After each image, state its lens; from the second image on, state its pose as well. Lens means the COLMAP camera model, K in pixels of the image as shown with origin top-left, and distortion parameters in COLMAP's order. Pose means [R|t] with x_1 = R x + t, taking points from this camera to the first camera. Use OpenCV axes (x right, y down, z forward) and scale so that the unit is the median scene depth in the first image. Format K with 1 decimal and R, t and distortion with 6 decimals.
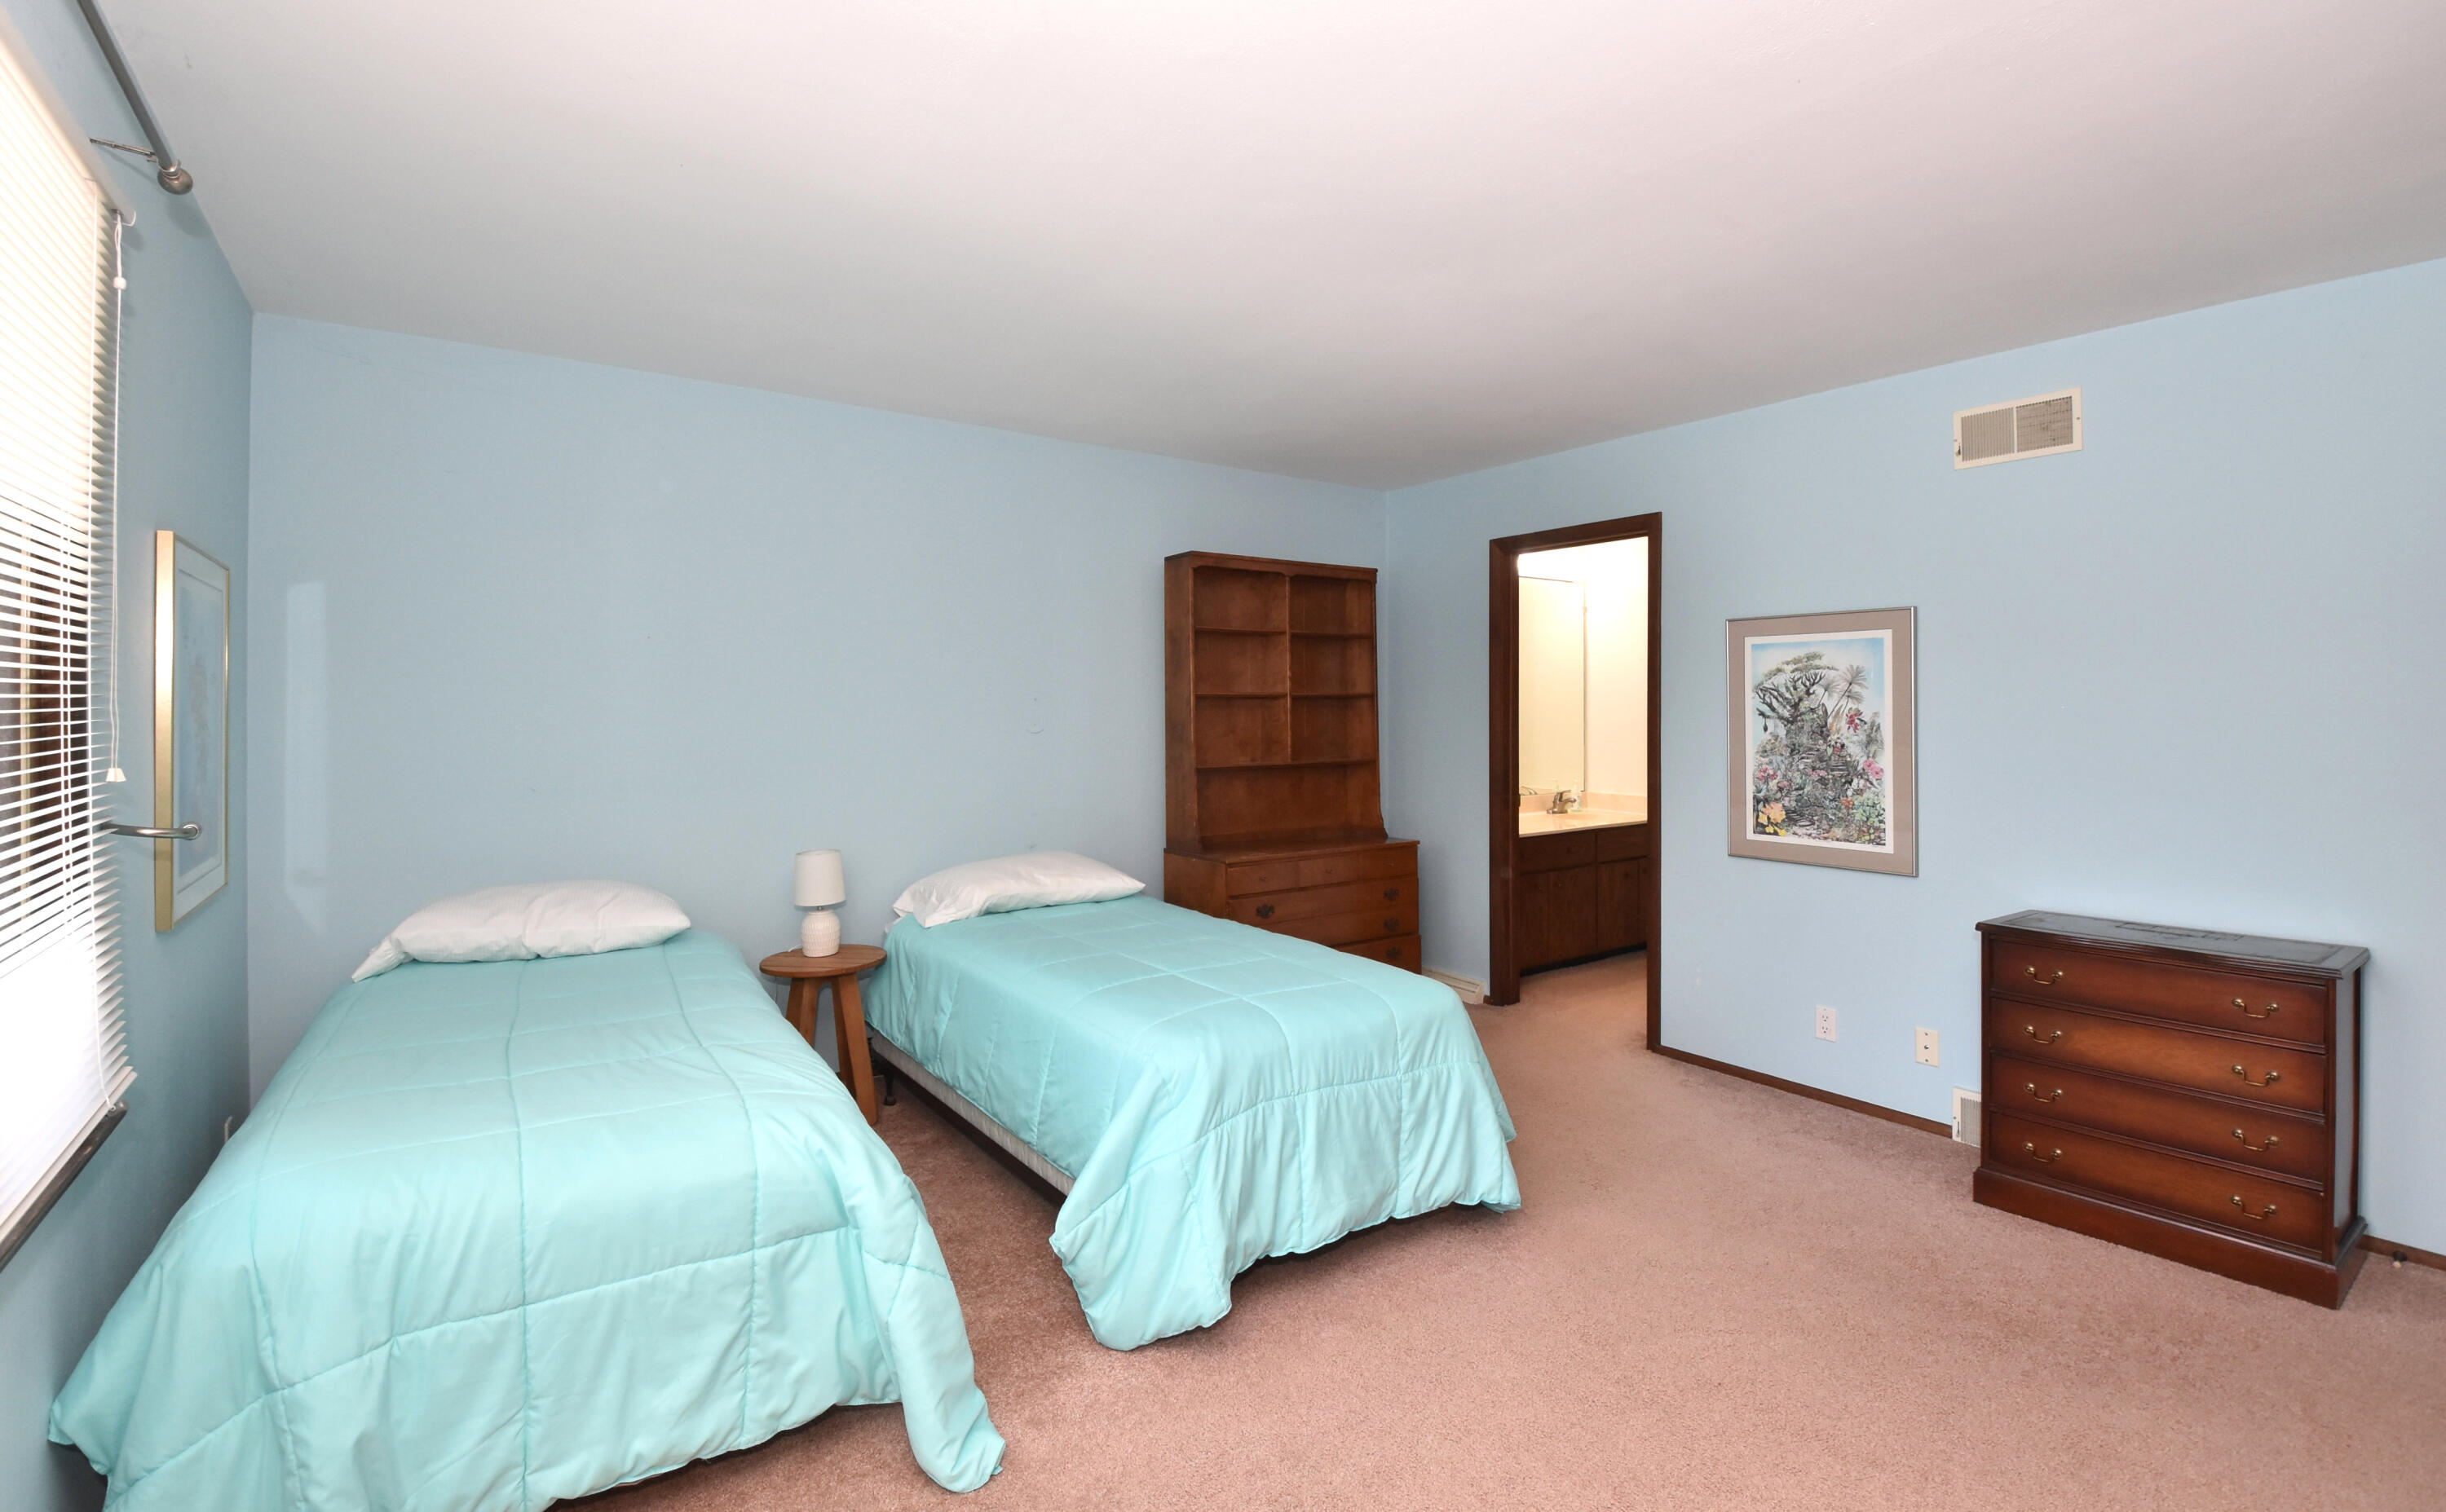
lens RADIAL K [[1078.4, 0, 1223.0], [0, 1078.4, 756.0], [0, 0, 1]] dist [-0.000027, -0.000013]
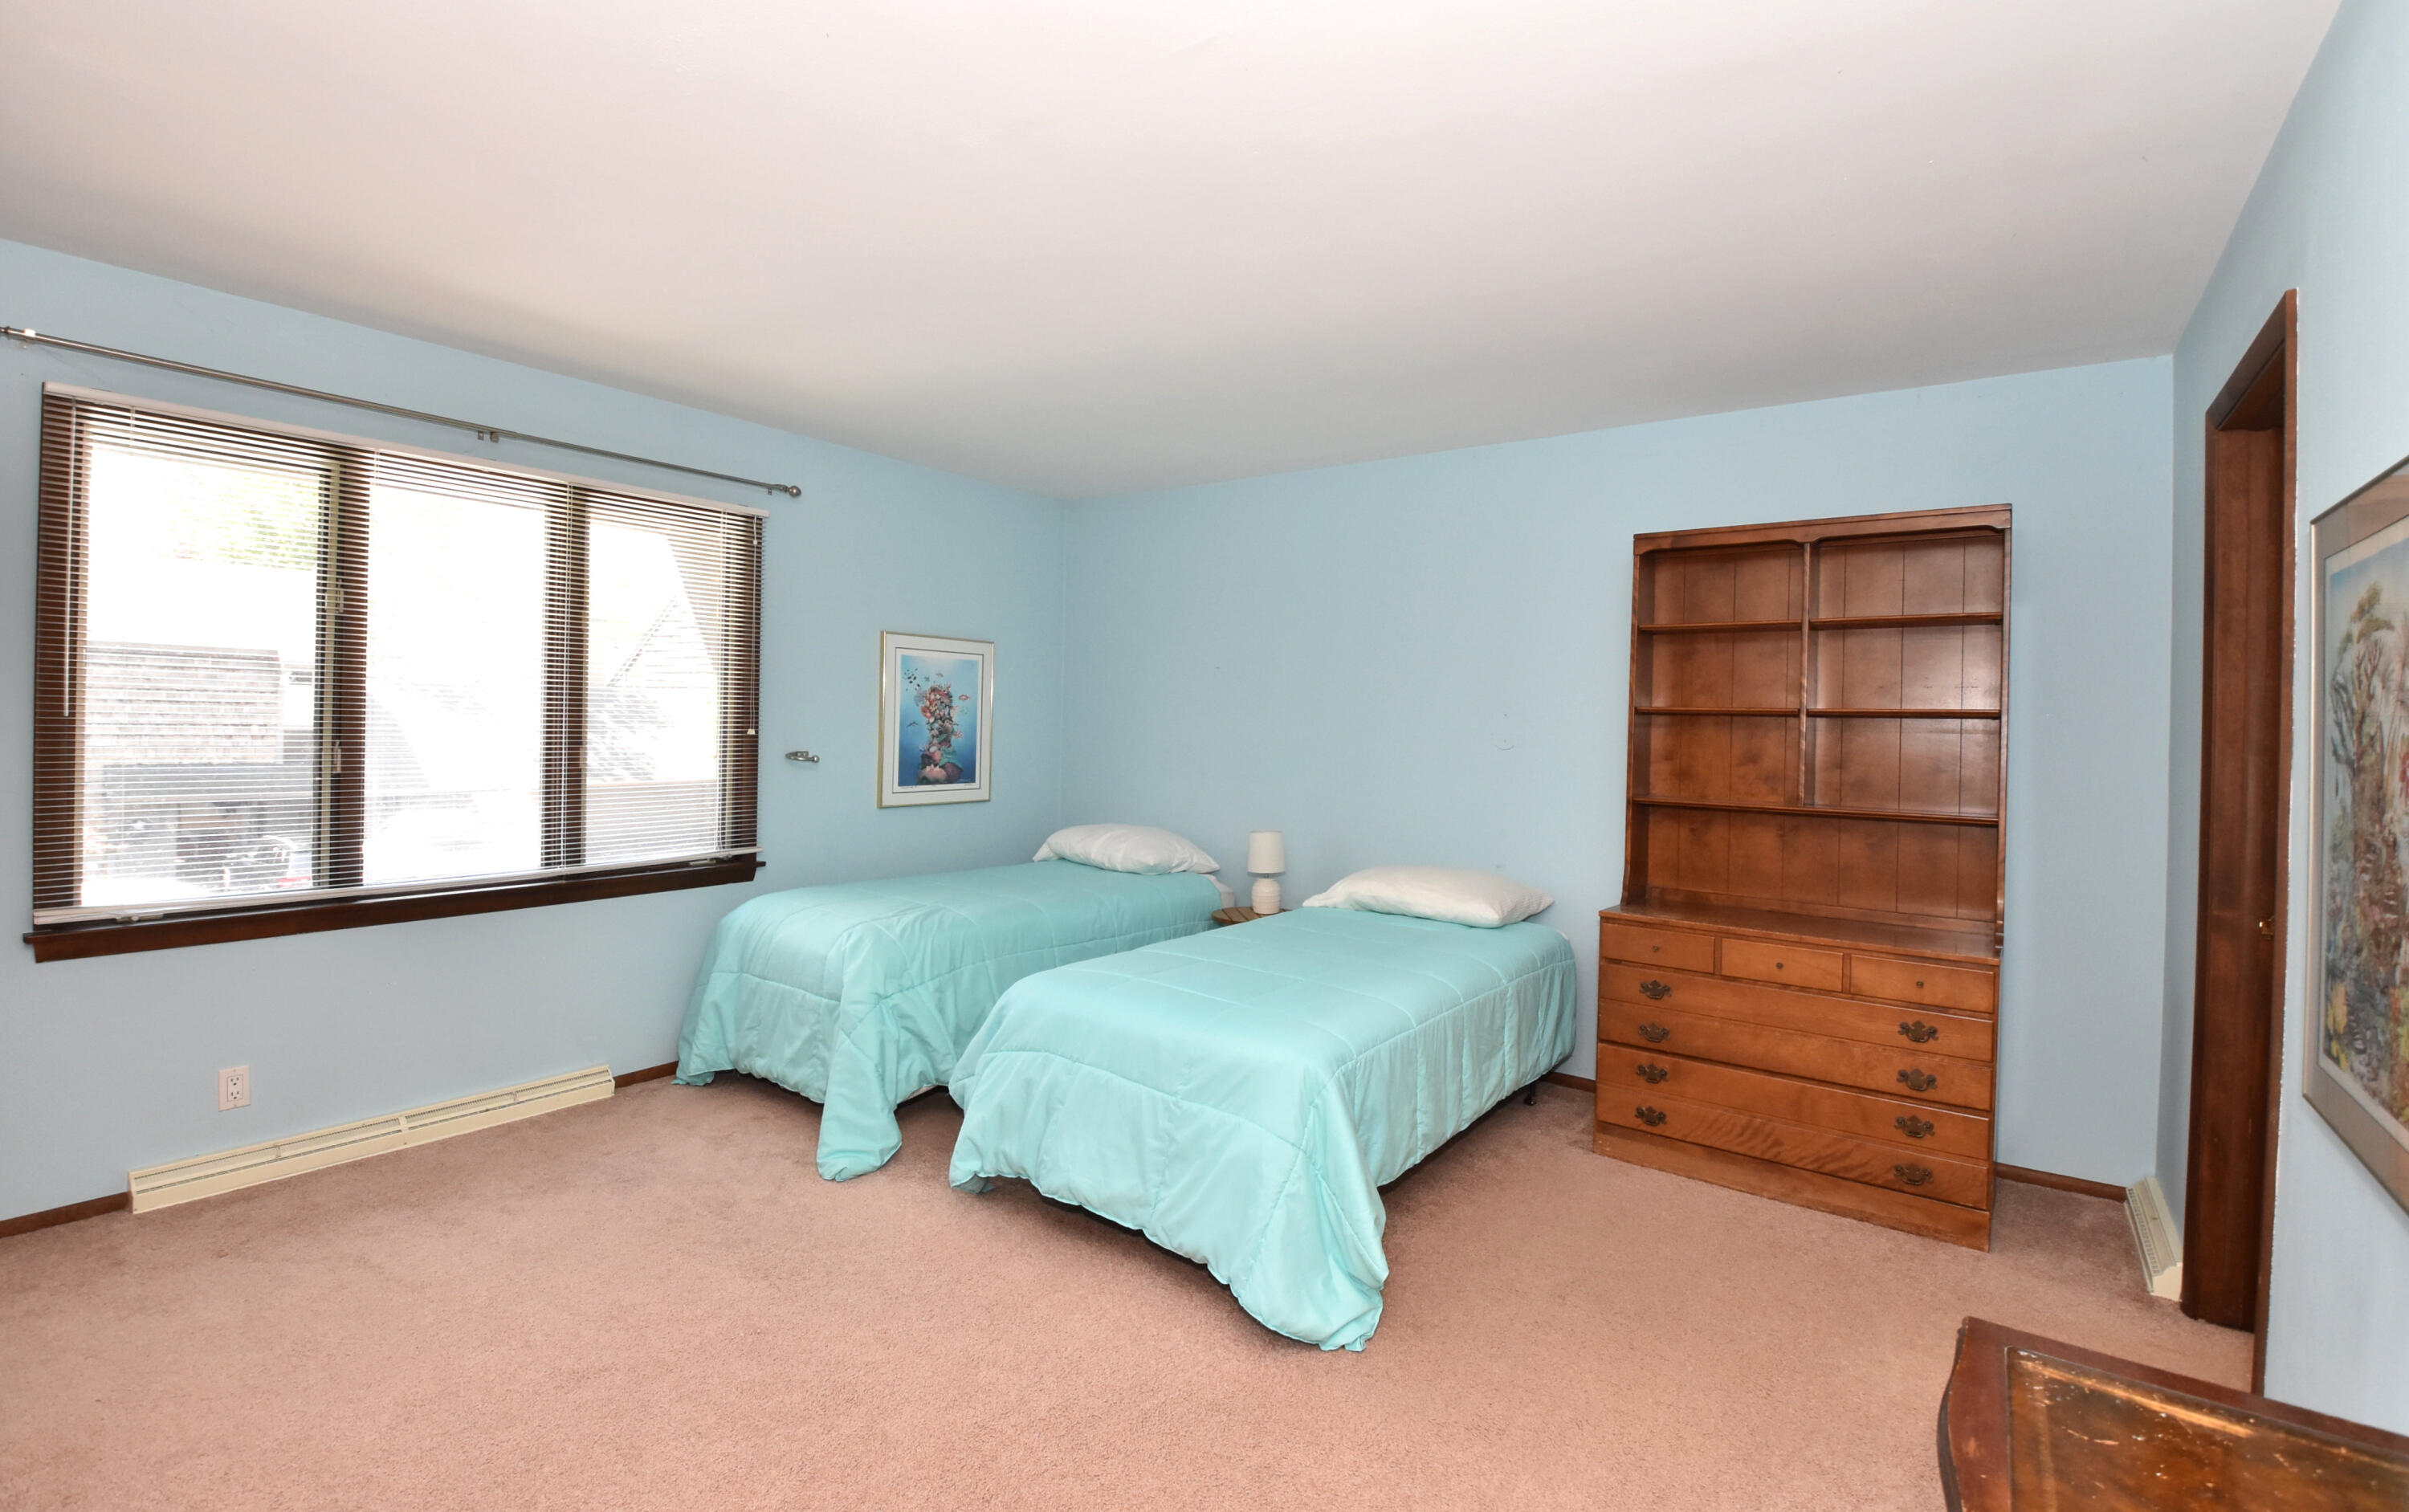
lens RADIAL K [[1101.0, 0, 1204.5], [0, 1101.0, 756.0], [0, 0, 1]] dist [-0.001641, -0.000219]
pose [[0.314686, 0.038313, -0.948422, 0.783821], [-0.068053, 0.997524, 0.017716, -0.016863], [0.946753, 0.058968, 0.316515, 0.506189]]
